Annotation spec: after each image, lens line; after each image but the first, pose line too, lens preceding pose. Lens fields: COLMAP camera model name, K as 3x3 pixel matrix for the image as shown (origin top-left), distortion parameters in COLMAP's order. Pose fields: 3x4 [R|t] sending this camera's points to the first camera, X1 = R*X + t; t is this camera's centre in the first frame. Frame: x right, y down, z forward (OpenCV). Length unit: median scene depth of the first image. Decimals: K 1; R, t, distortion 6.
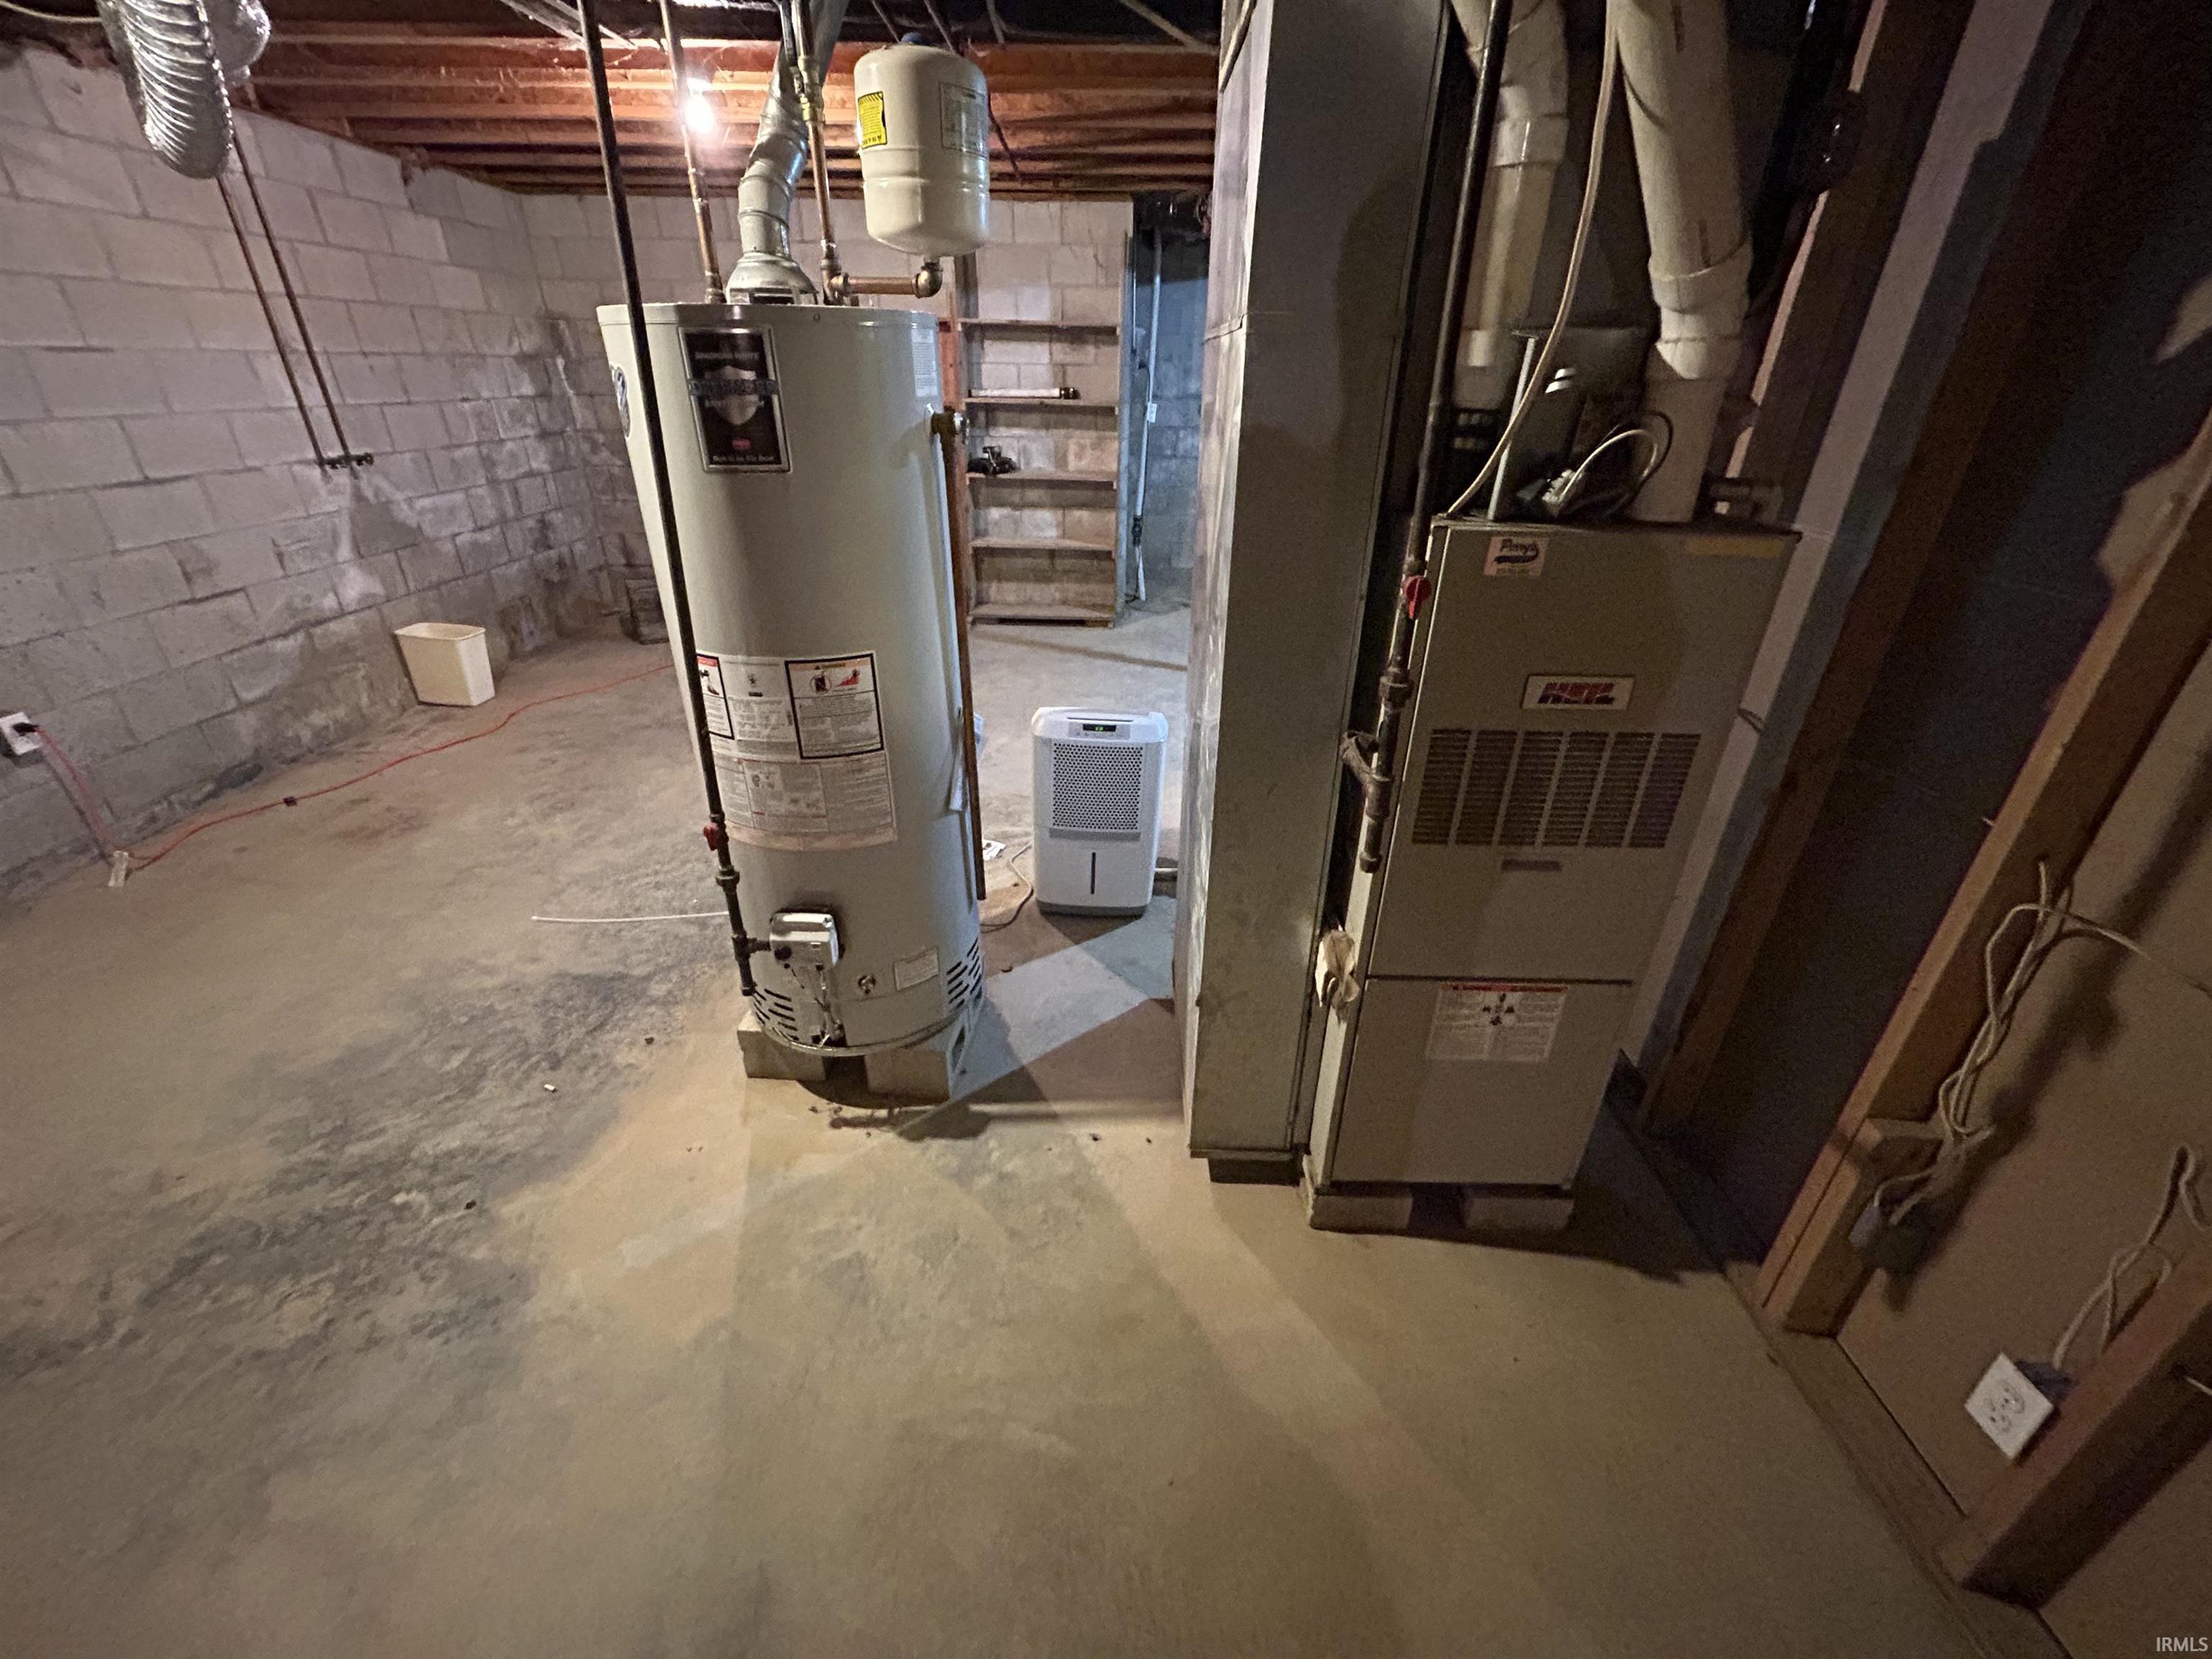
lens RADIAL K [[899.4, 0, 1108.2], [0, 899.4, 834.6], [0, 0, 1]] dist [-0.003793, 0.000500]
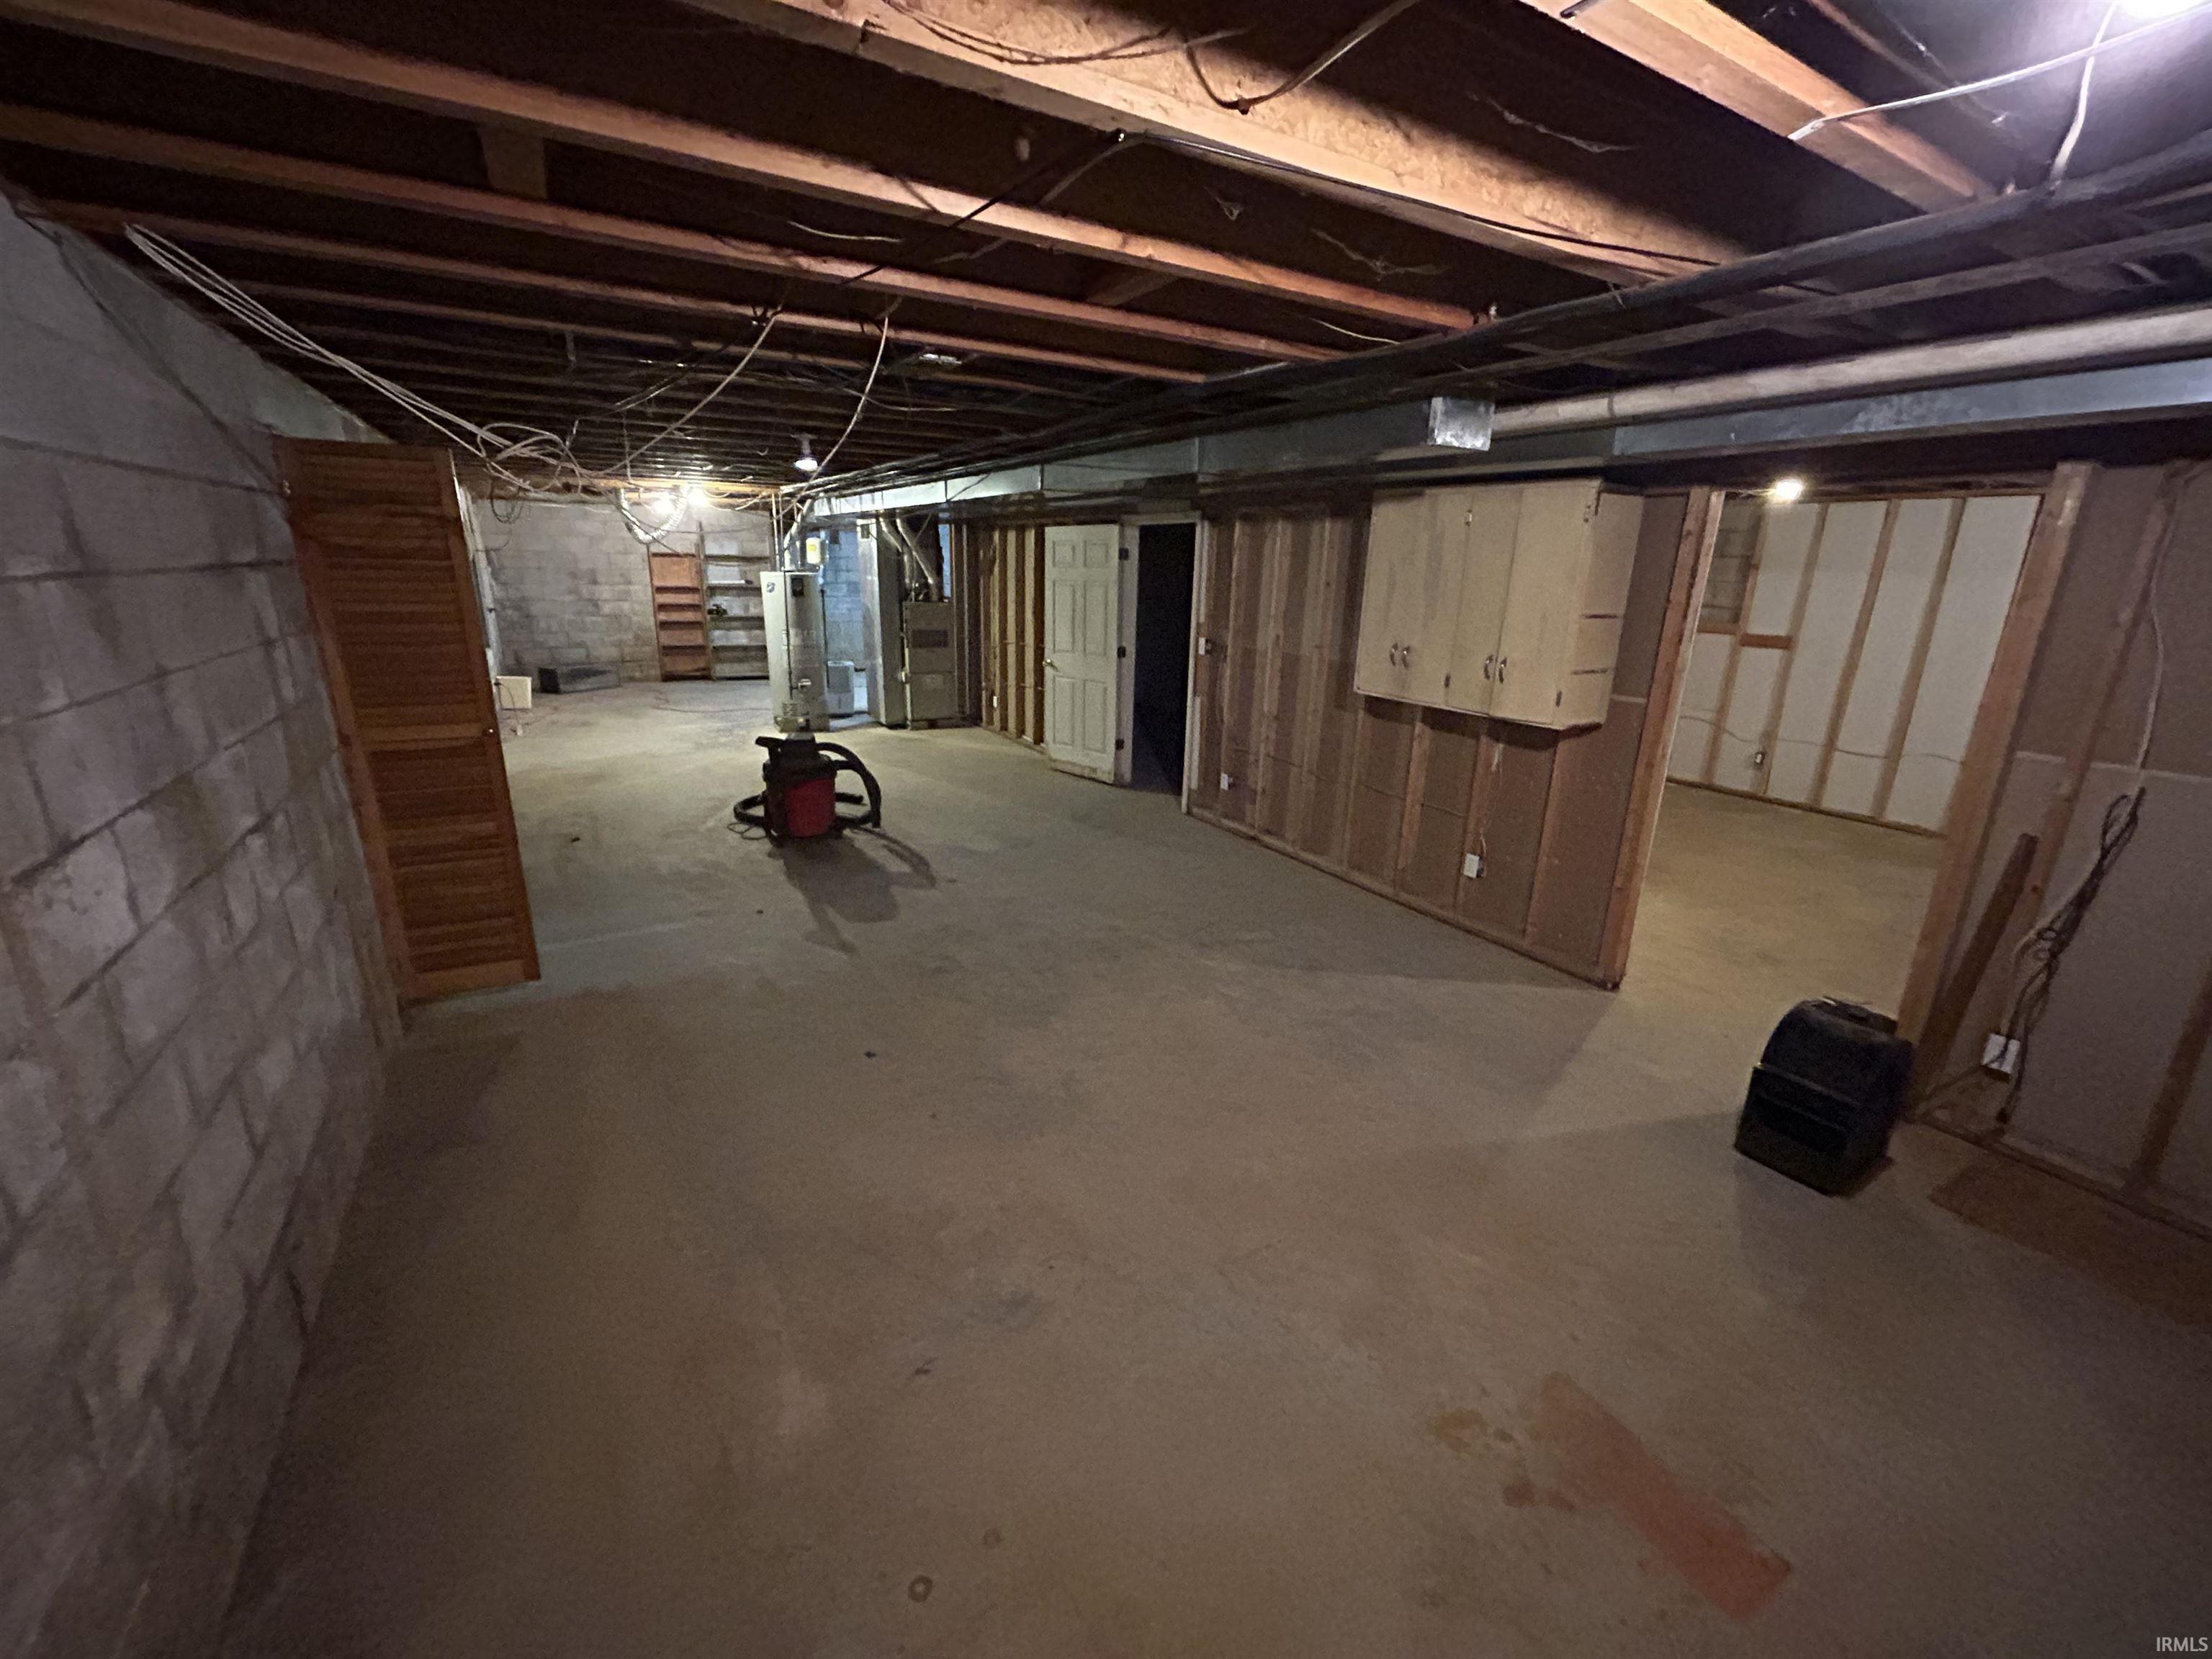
lens RADIAL K [[899.4, 0, 1106.6], [0, 899.4, 829.6], [0, 0, 1]] dist [-0.003793, 0.000500]
pose [[0.855791, -0.138300, 0.498492, -0.510878], [0.225248, 0.967081, -0.118393, 0.637367], [-0.465709, 0.213604, 0.858771, -1.345592]]
